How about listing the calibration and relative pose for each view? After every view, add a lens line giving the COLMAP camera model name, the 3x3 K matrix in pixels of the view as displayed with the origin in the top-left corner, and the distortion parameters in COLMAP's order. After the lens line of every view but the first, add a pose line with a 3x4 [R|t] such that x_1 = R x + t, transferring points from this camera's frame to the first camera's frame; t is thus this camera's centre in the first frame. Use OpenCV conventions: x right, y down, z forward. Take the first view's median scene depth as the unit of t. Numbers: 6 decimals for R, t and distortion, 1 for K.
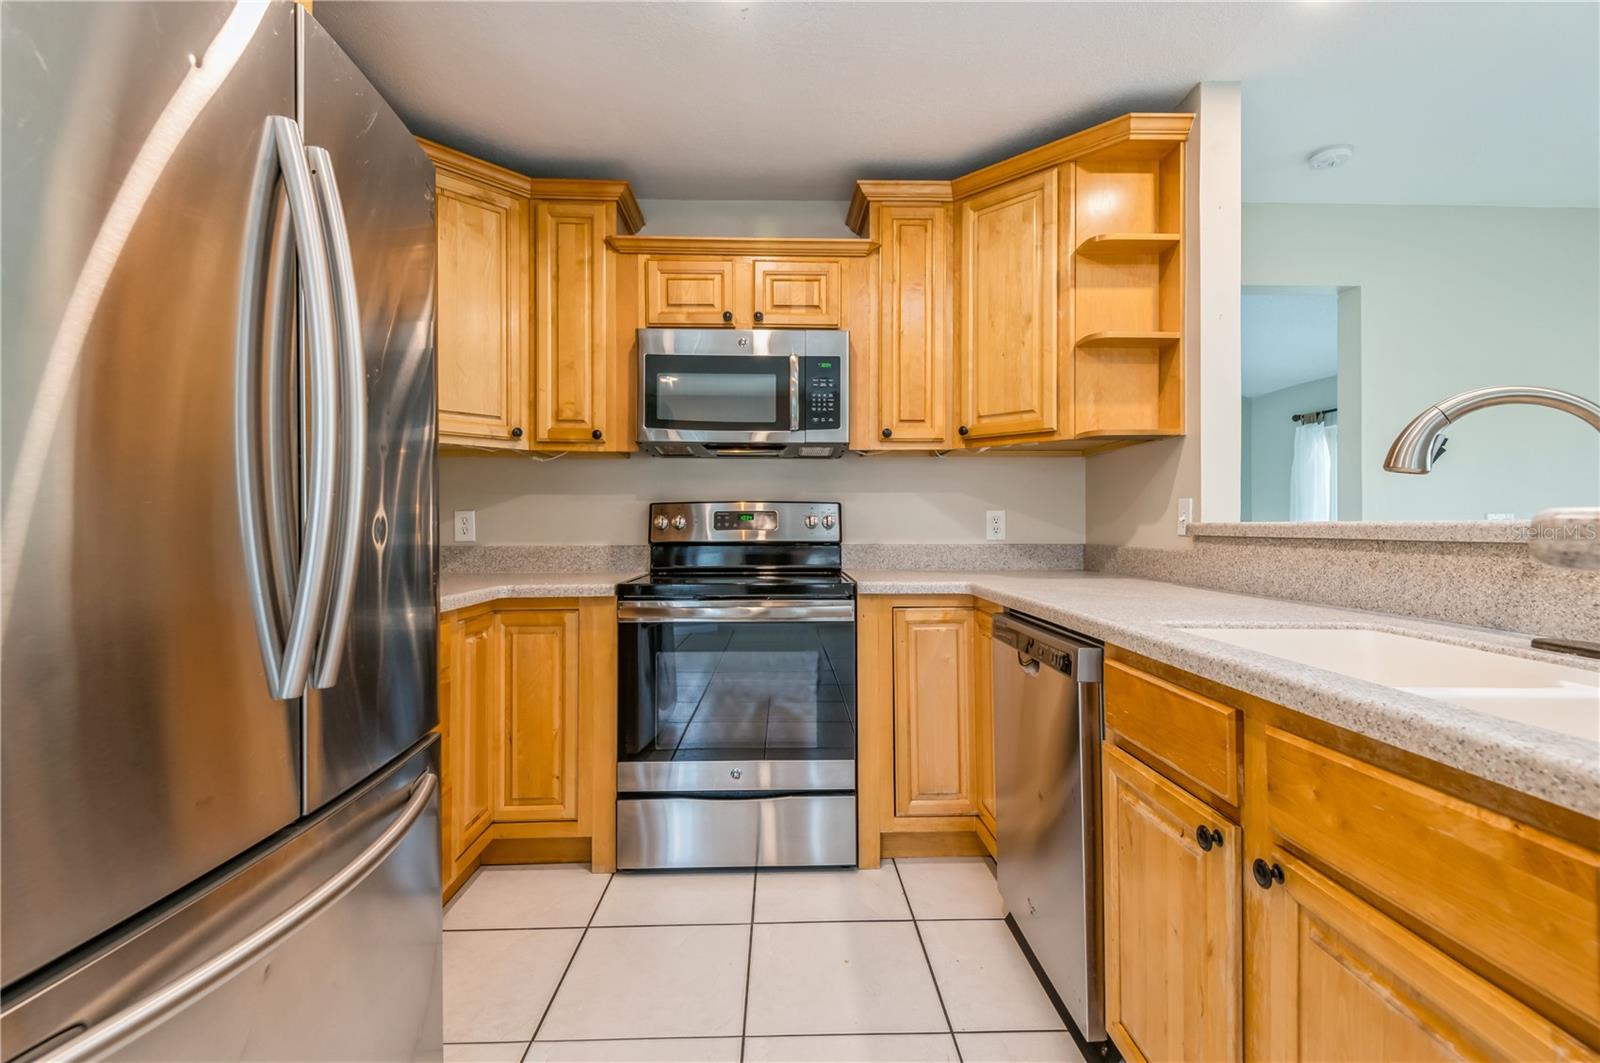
lens RADIAL K [[720.2, 0, 801.7], [0, 720.2, 537.4], [0, 0, 1]] dist [0.017026, -0.007772]
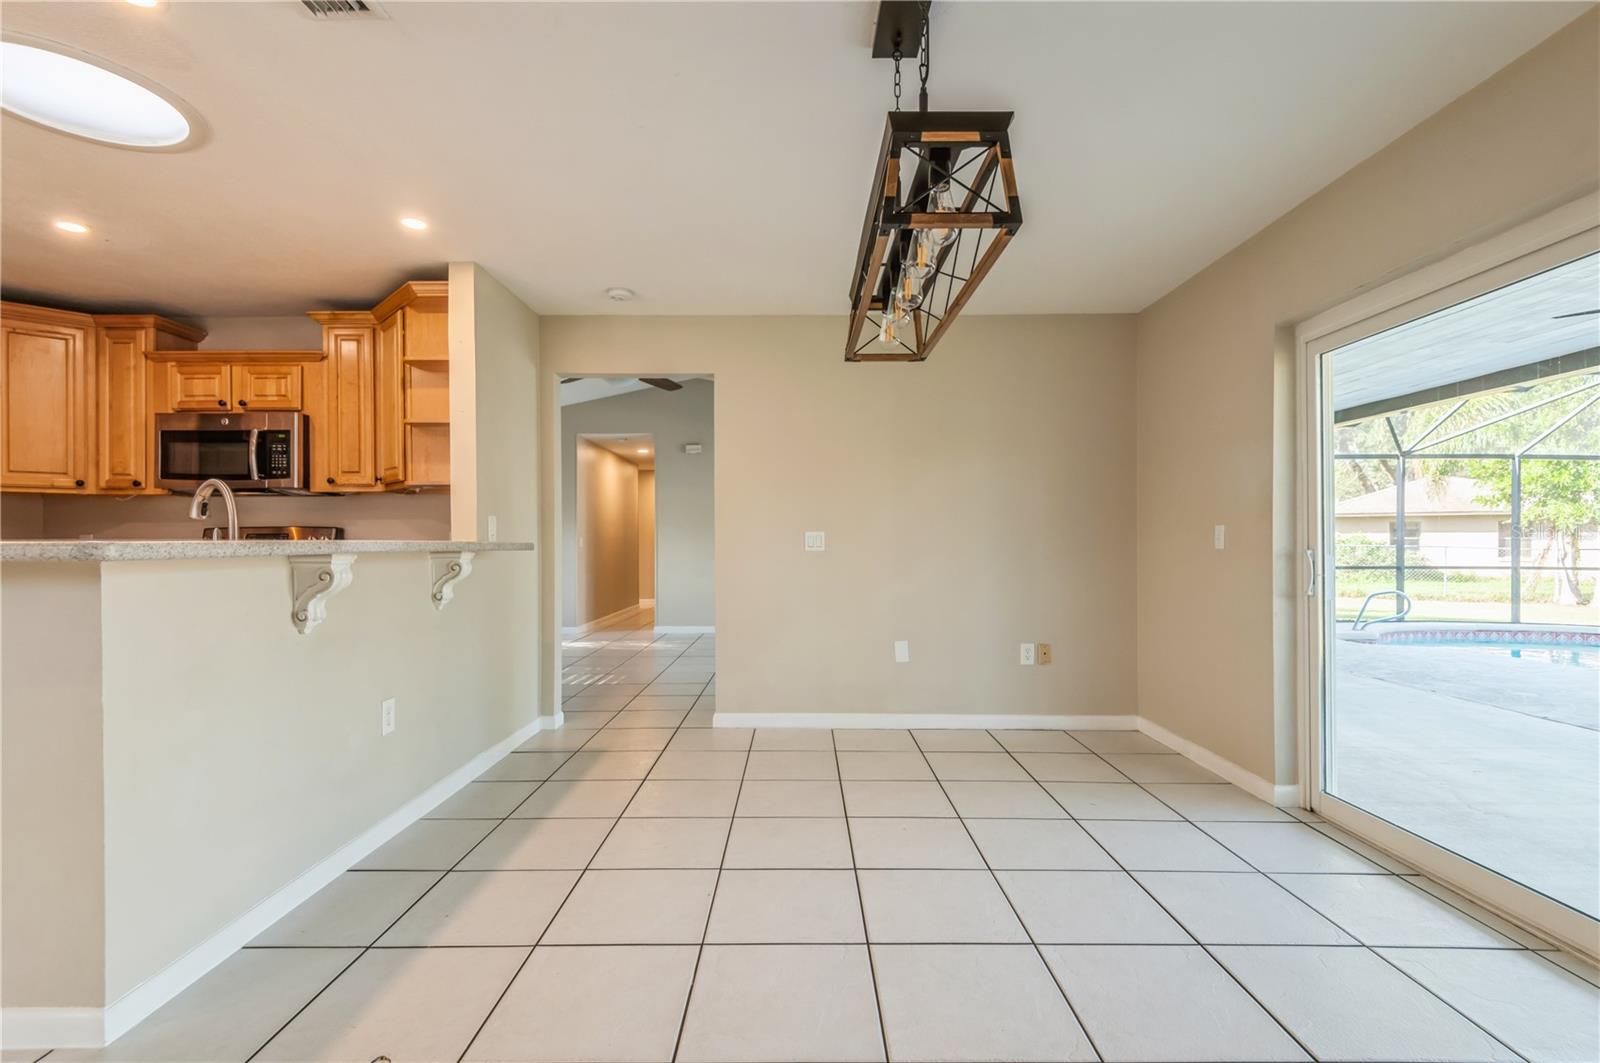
lens RADIAL K [[720.2, 0, 790.2], [0, 720.2, 545.7], [0, 0, 1]] dist [0.017026, -0.007772]
pose [[0.999022, -0.004569, -0.043981, 1.135780], [0.004750, 0.999981, 0.004013, -0.012762], [0.043962, -0.004218, 0.999024, -0.449119]]
